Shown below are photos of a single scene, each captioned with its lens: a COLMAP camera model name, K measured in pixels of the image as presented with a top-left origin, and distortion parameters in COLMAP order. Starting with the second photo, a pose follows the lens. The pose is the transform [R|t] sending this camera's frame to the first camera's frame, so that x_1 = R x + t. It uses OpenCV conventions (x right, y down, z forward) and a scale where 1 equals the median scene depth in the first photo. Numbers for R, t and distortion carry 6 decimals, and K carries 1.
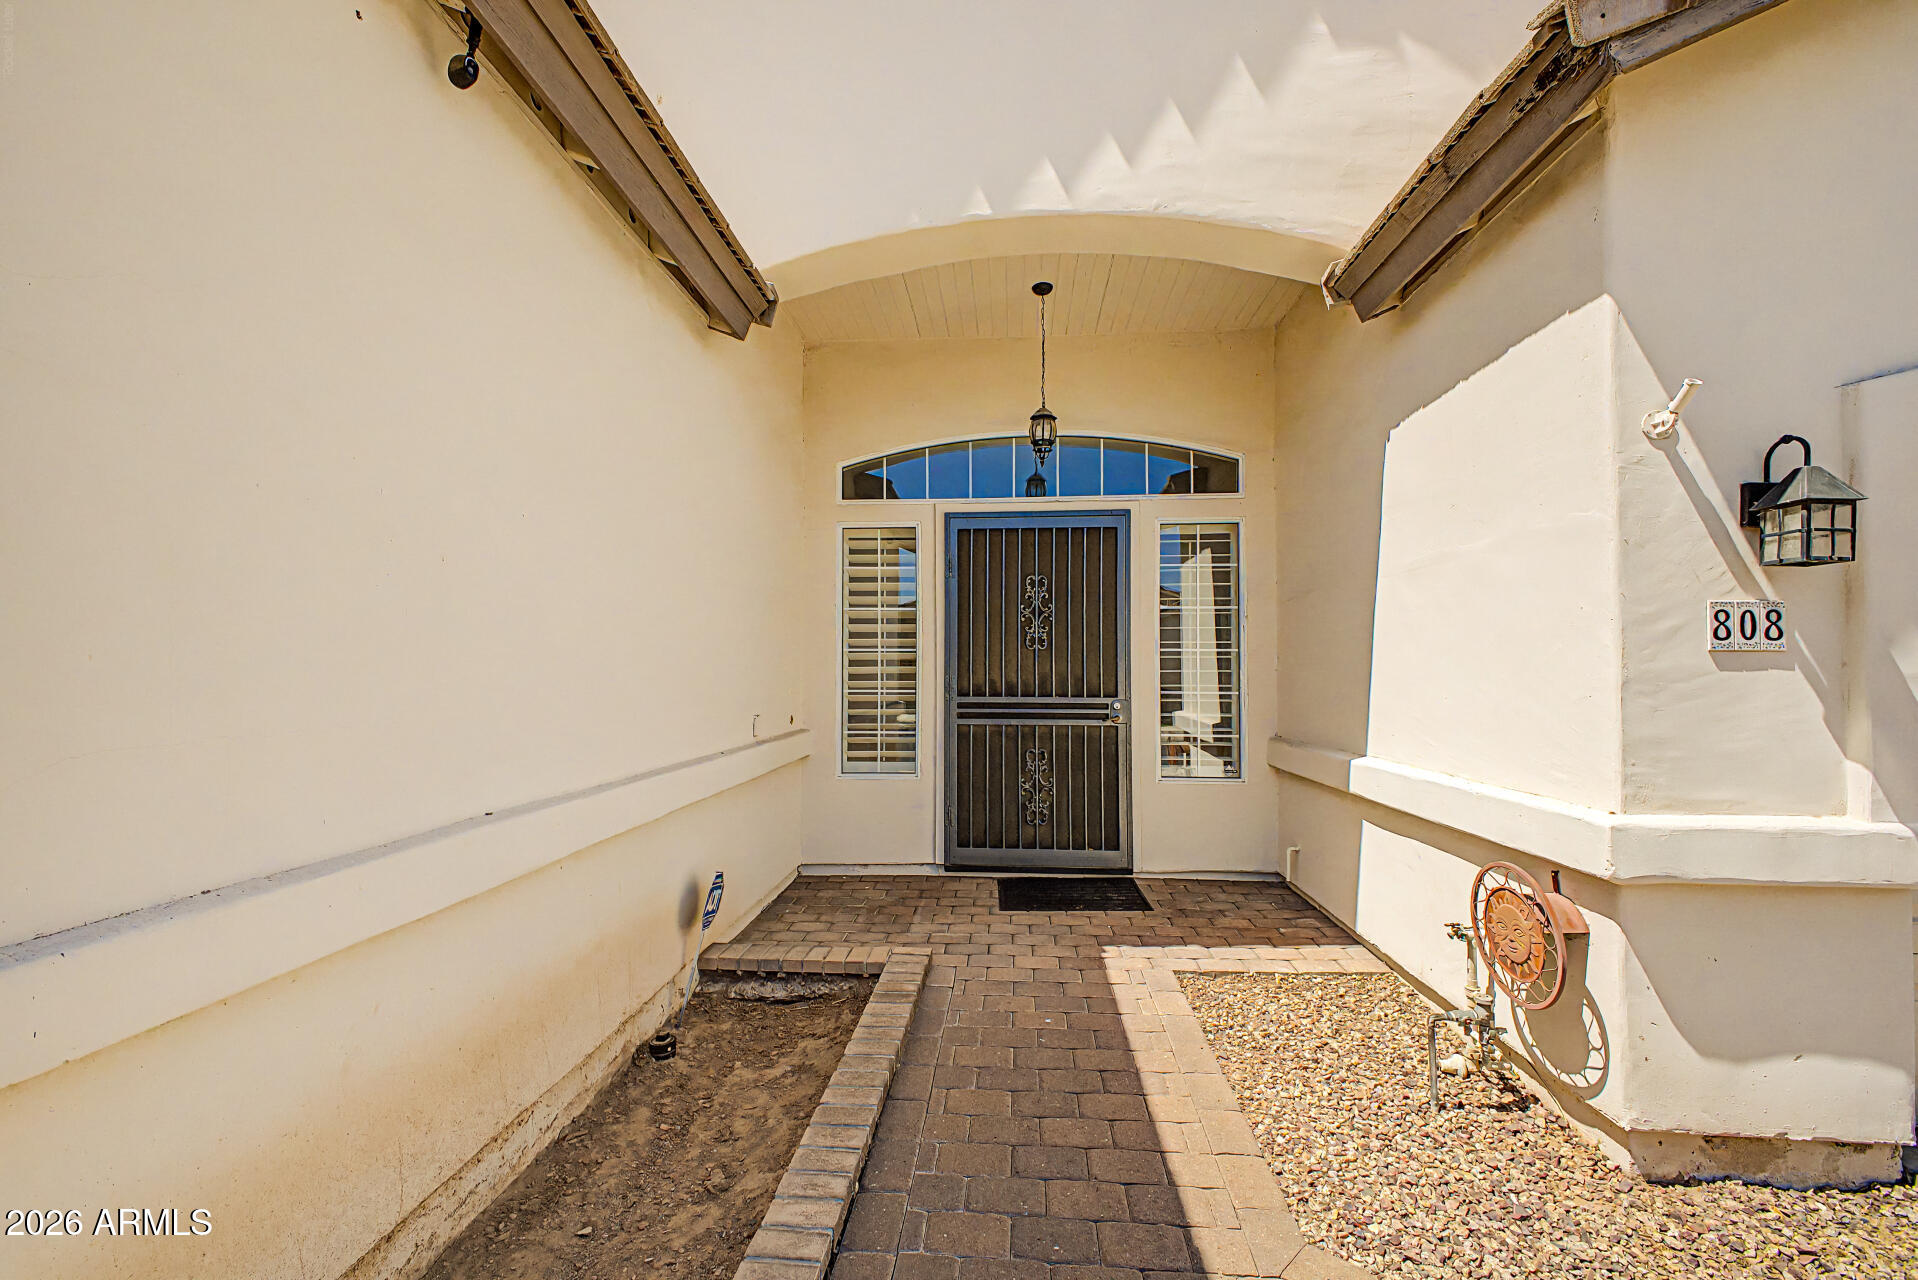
lens RADIAL K [[769.3, 0, 966.4], [0, 769.3, 645.2], [0, 0, 1]] dist [0.002282, -0.000690]
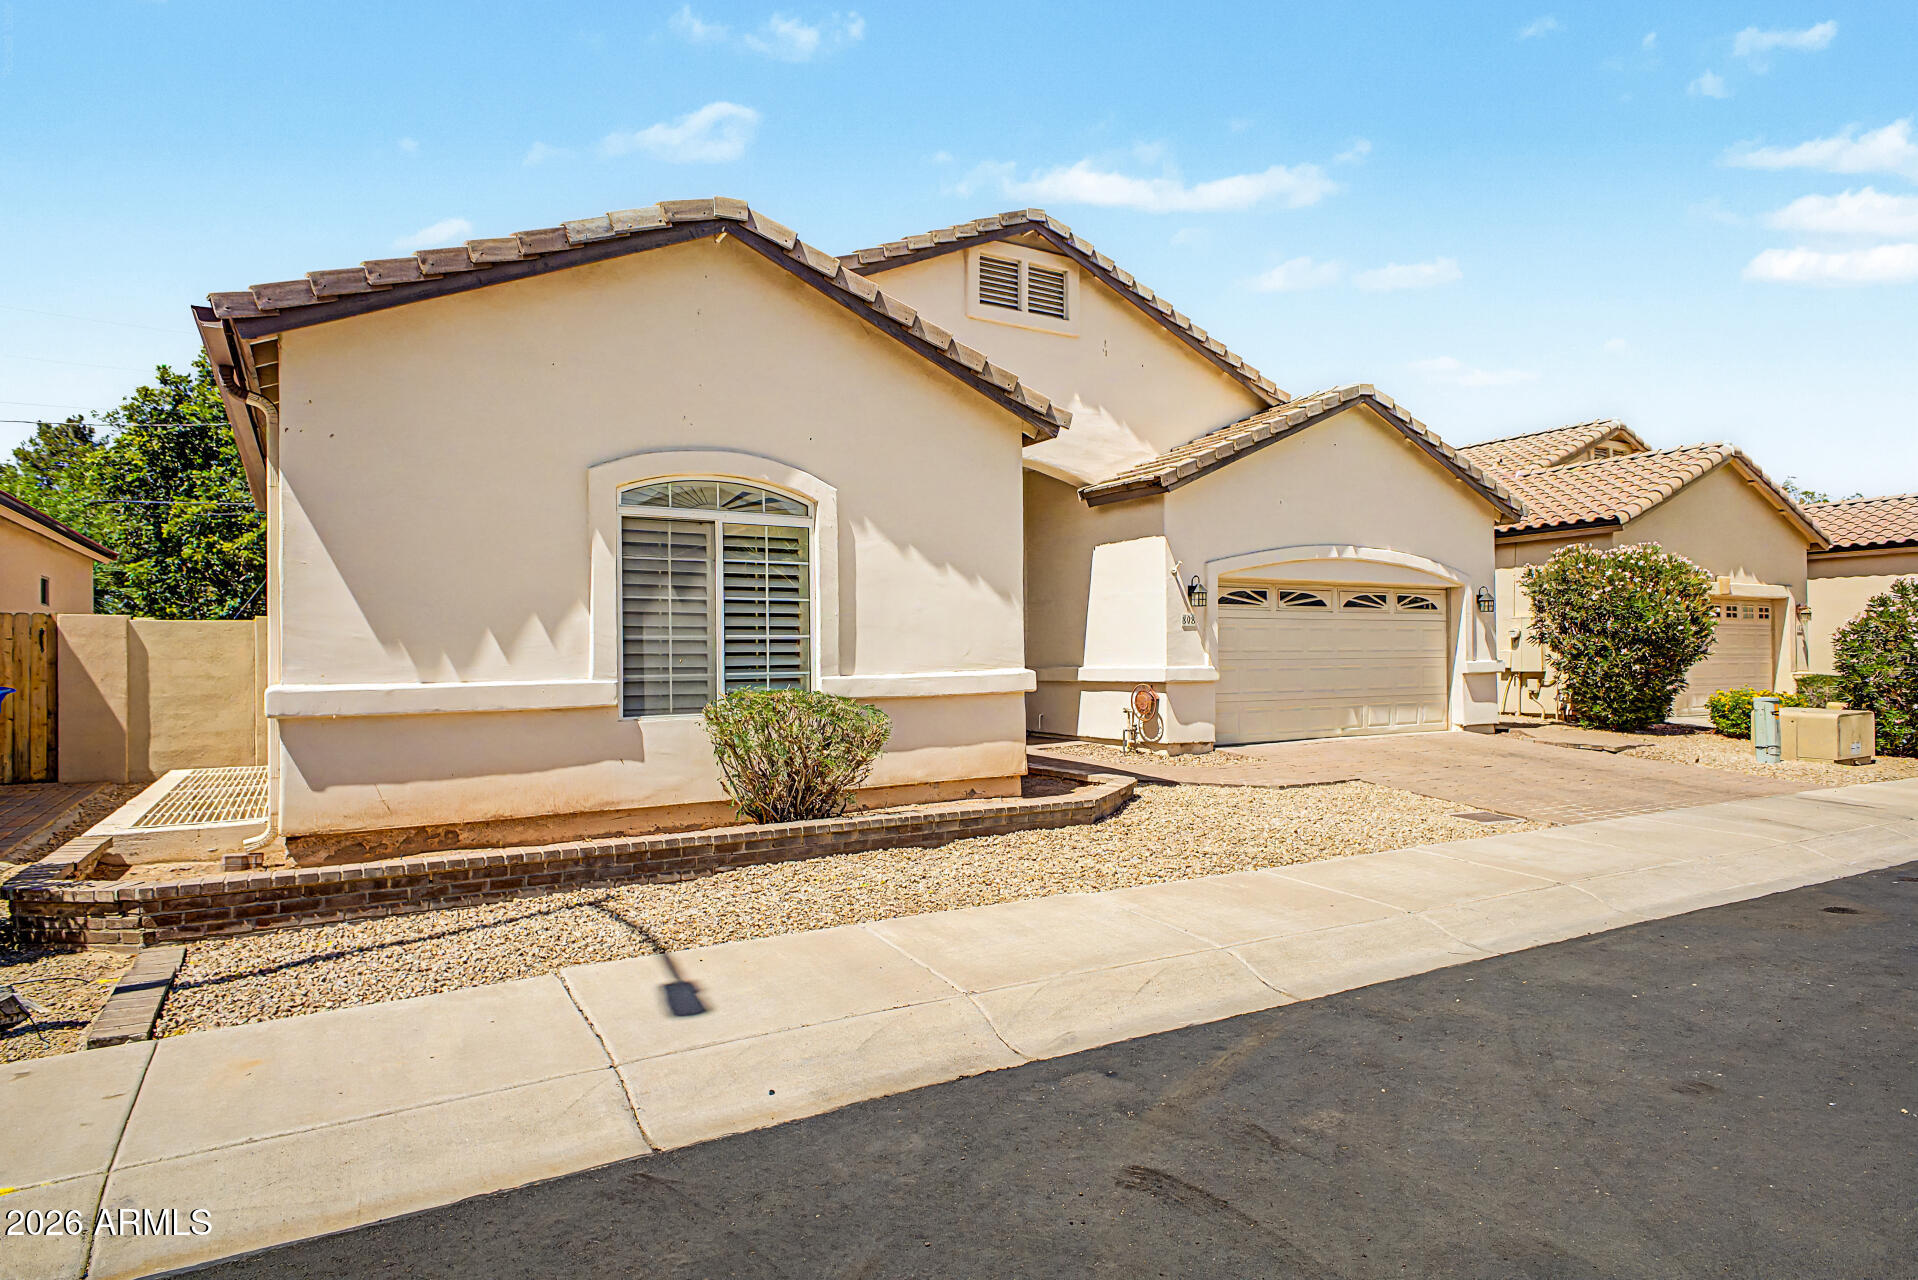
lens RADIAL K [[1077.9, 0, 958.7], [0, 1077.9, 642.0], [0, 0, 1]] dist [-0.004593, -0.000261]
pose [[0.826804, 0.000517, 0.562489, -3.226812], [-0.008494, 0.999897, 0.011566, 0.034284], [-0.562425, -0.014341, 0.826724, -3.059216]]
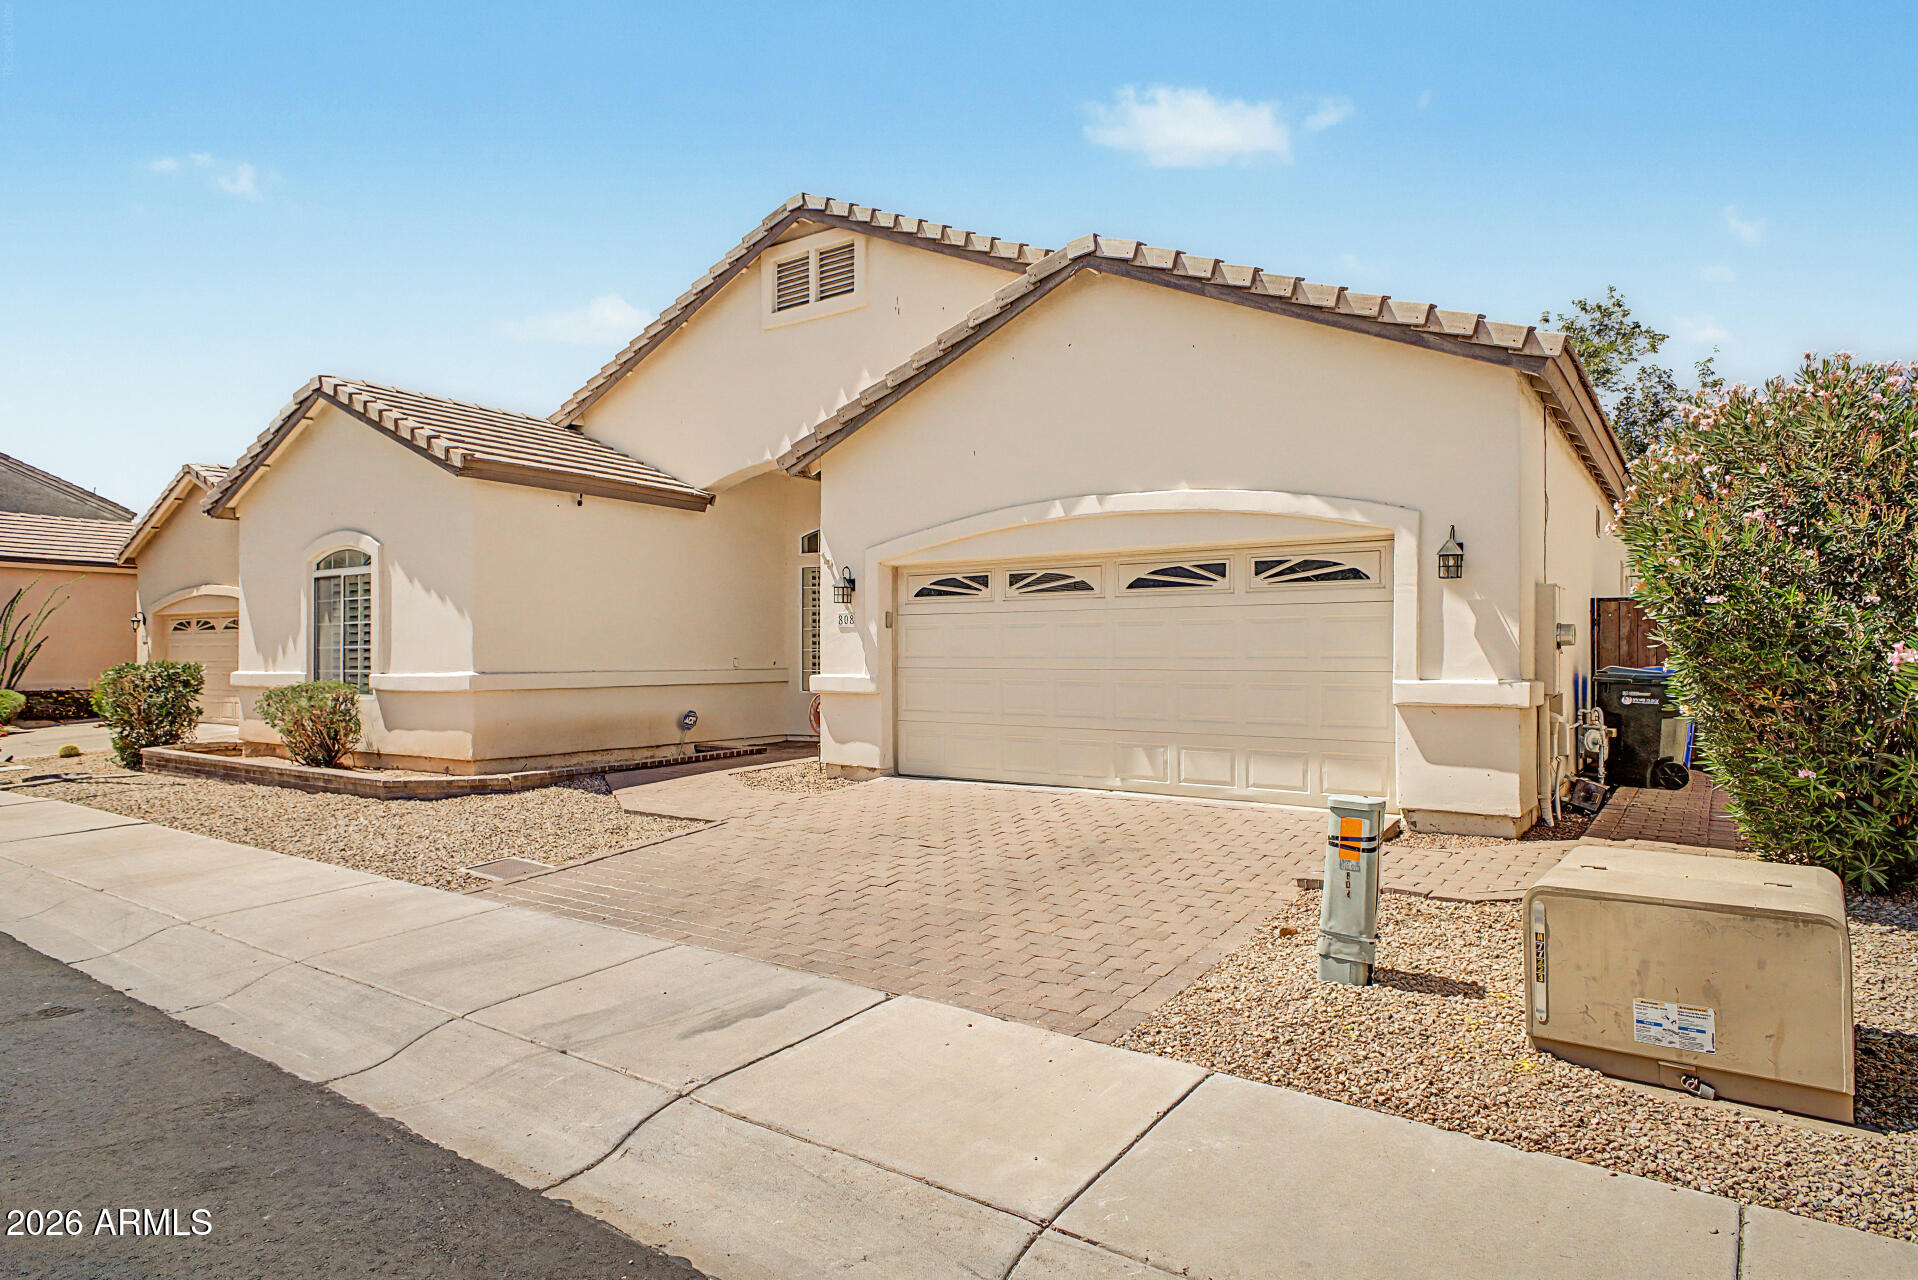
lens RADIAL K [[1106.0, 0, 952.8], [0, 1106.0, 643.3], [0, 0, 1]] dist [0.007901, -0.000038]
pose [[0.861067, -0.008376, -0.508423, 3.917809], [0.016038, 0.999814, 0.010691, 0.032051], [0.508239, -0.017360, 0.861041, -3.024100]]
